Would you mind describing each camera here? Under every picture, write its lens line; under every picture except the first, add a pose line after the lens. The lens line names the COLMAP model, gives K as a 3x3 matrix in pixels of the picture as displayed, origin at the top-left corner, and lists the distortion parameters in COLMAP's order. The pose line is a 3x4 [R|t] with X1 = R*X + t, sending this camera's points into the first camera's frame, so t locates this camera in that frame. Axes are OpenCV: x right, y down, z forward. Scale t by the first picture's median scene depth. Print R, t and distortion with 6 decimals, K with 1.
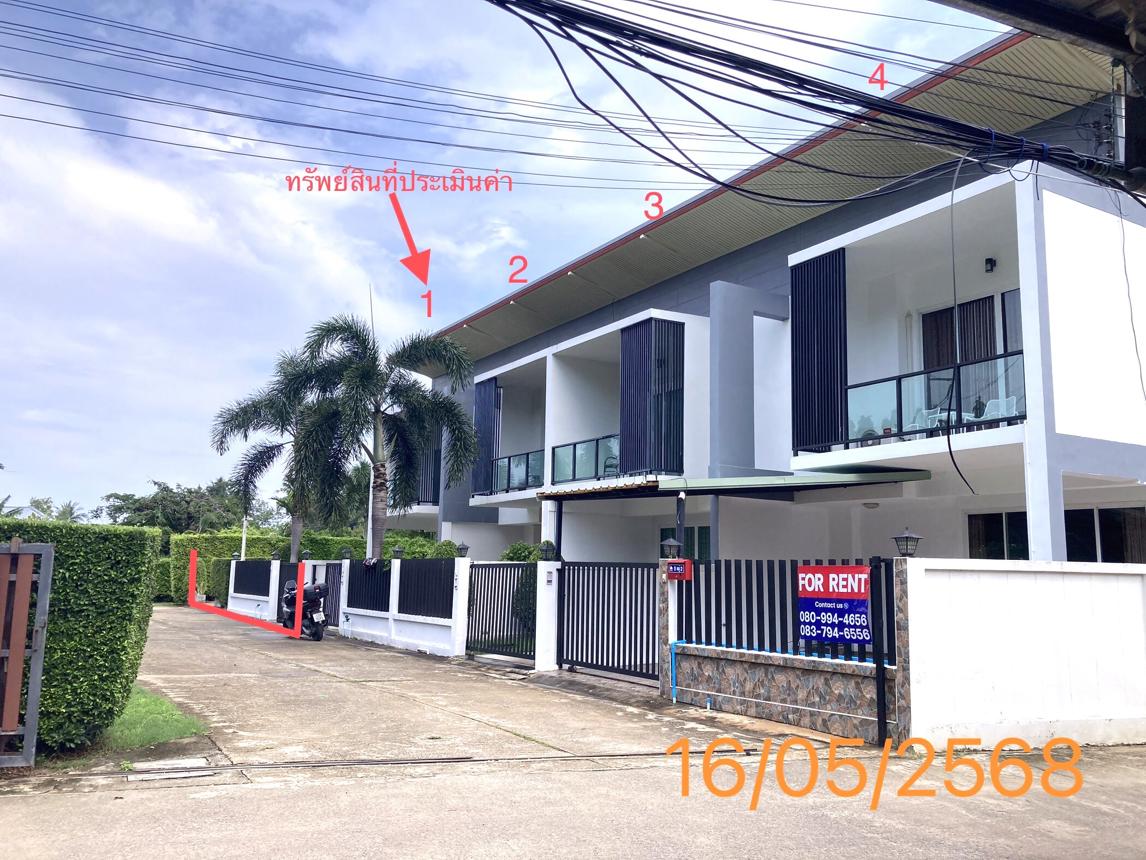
lens RADIAL K [[912.5, 0, 573.0], [0, 912.5, 430.0], [0, 0, 1]] dist [0.004380, -0.002105]
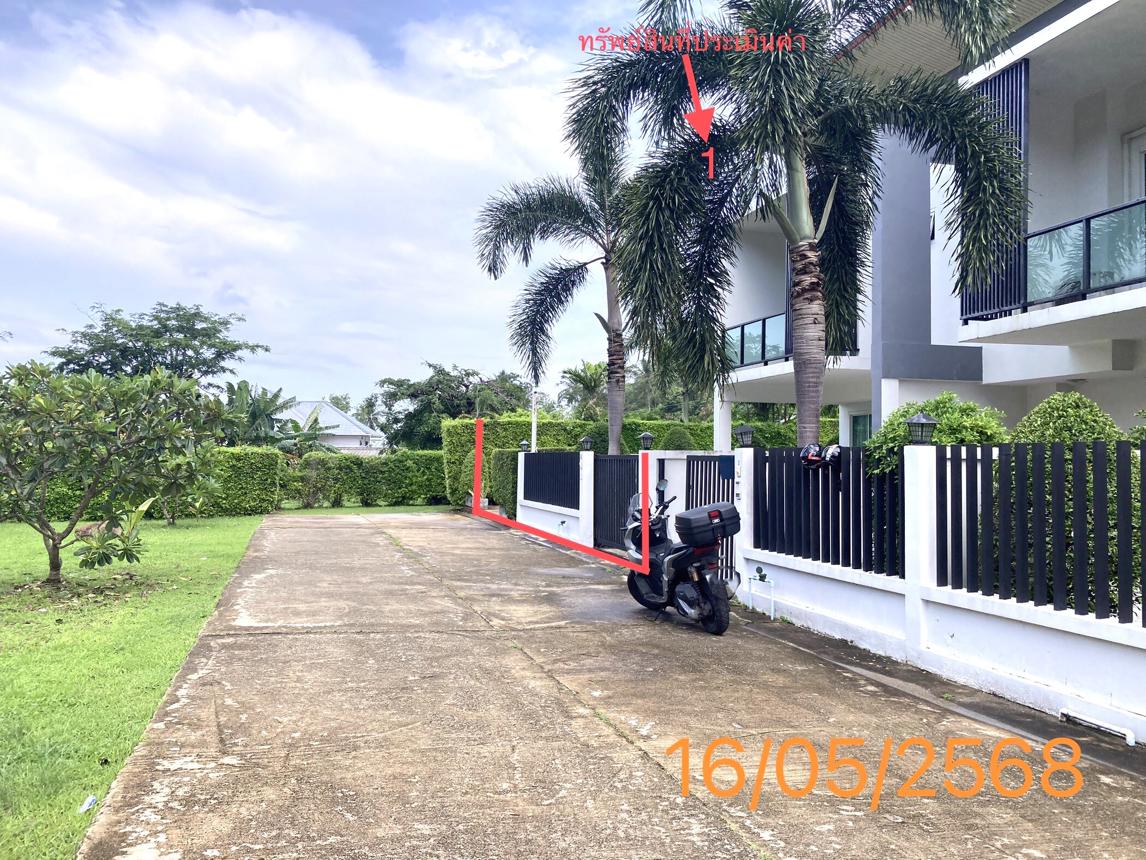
lens RADIAL K [[918.8, 0, 573.0], [0, 918.8, 430.0], [0, 0, 1]] dist [0.251369, -0.001247]
pose [[0.956909, -0.014093, -0.290047, -0.147662], [0.048111, 0.992712, 0.110490, 0.057040], [0.286376, -0.119683, 0.950613, 0.392696]]
